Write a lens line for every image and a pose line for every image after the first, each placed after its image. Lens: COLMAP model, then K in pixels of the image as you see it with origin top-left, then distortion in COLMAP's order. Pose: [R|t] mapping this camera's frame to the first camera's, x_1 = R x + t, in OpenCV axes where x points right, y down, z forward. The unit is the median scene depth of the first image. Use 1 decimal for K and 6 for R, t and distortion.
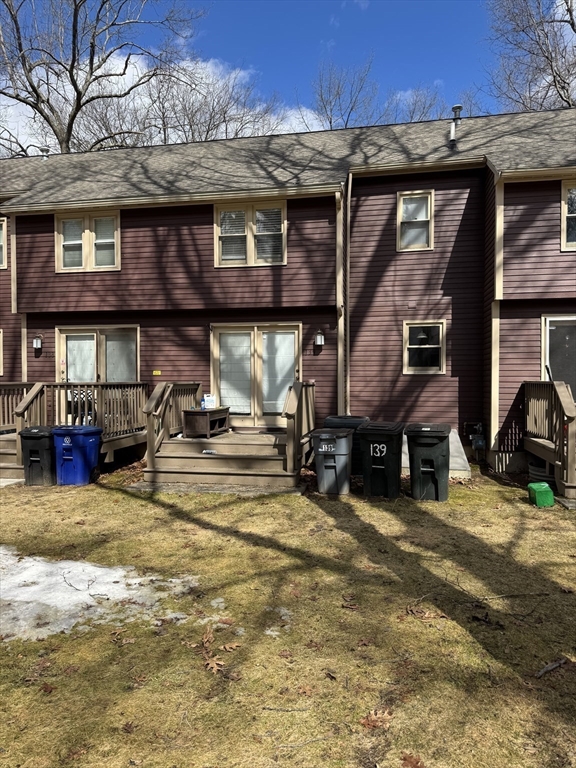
lens RADIAL K [[540.3, 0, 284.8], [0, 540.3, 381.9], [0, 0, 1]] dist [0.060672, -0.055597]
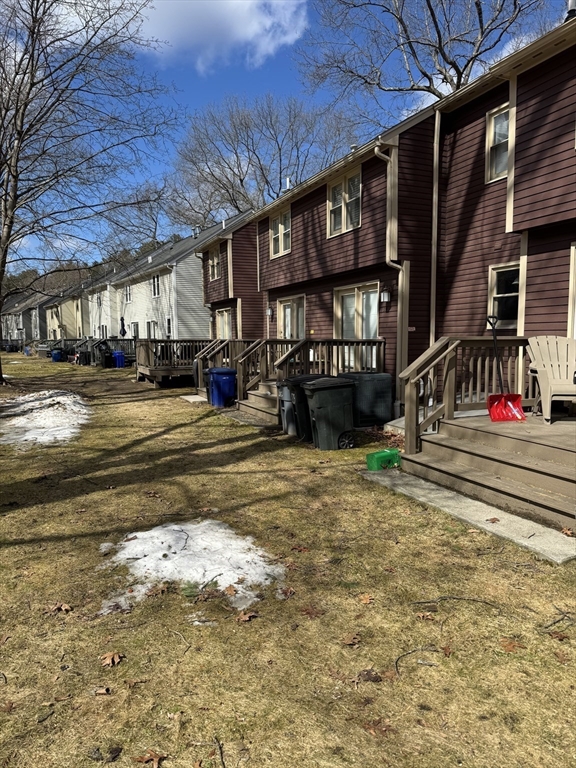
lens RADIAL K [[540.3, 0, 289.6], [0, 540.3, 390.0], [0, 0, 1]] dist [0.060672, -0.055597]
pose [[0.575582, 0.075345, -0.814265, 0.794646], [0.000103, 0.995740, 0.092210, 0.003204], [0.817744, -0.053158, 0.573122, 0.250544]]
